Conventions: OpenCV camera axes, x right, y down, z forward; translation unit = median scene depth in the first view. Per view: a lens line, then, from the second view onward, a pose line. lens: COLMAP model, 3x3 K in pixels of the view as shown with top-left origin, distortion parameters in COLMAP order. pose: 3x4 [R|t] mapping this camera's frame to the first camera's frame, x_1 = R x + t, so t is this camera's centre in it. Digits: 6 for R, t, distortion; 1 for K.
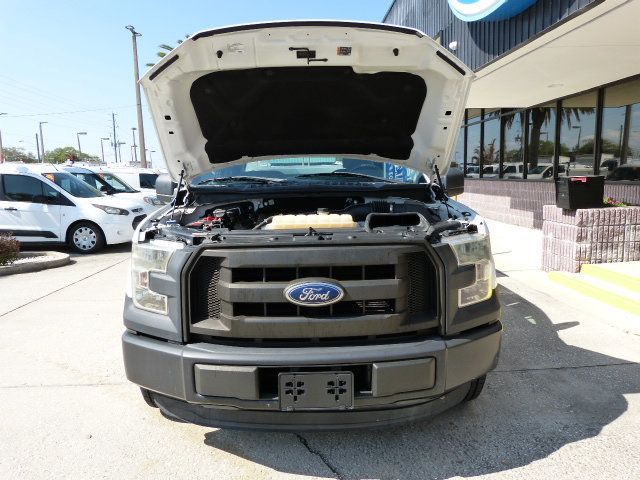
lens RADIAL K [[474.0, 0, 321.1], [0, 474.0, 247.4], [0, 0, 1]] dist [-0.030938, 0.010513]
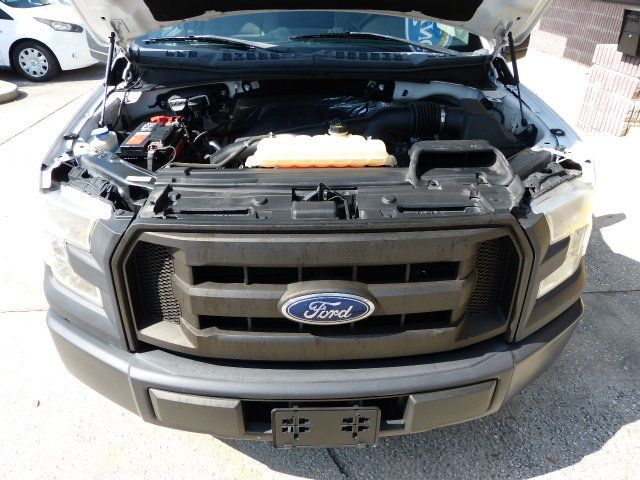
lens RADIAL K [[471.6, 0, 318.9], [0, 471.6, 242.0], [0, 0, 1]] dist [-0.023295, 0.007025]
pose [[0.999630, 0.015380, 0.022436, -0.035949], [-0.022738, 0.925158, 0.378900, -0.190774], [-0.014929, -0.379270, 0.925166, 0.404593]]
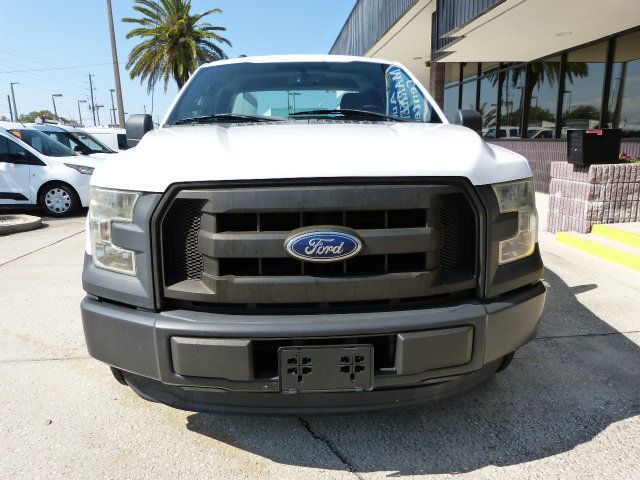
lens RADIAL K [[474.0, 0, 321.1], [0, 474.0, 247.4], [0, 0, 1]] dist [-0.030938, 0.010513]
pose [[0.999549, -0.004116, 0.029758, -0.036819], [0.002073, 0.997657, 0.068378, 0.041240], [-0.029970, -0.068285, 0.997216, 0.198432]]
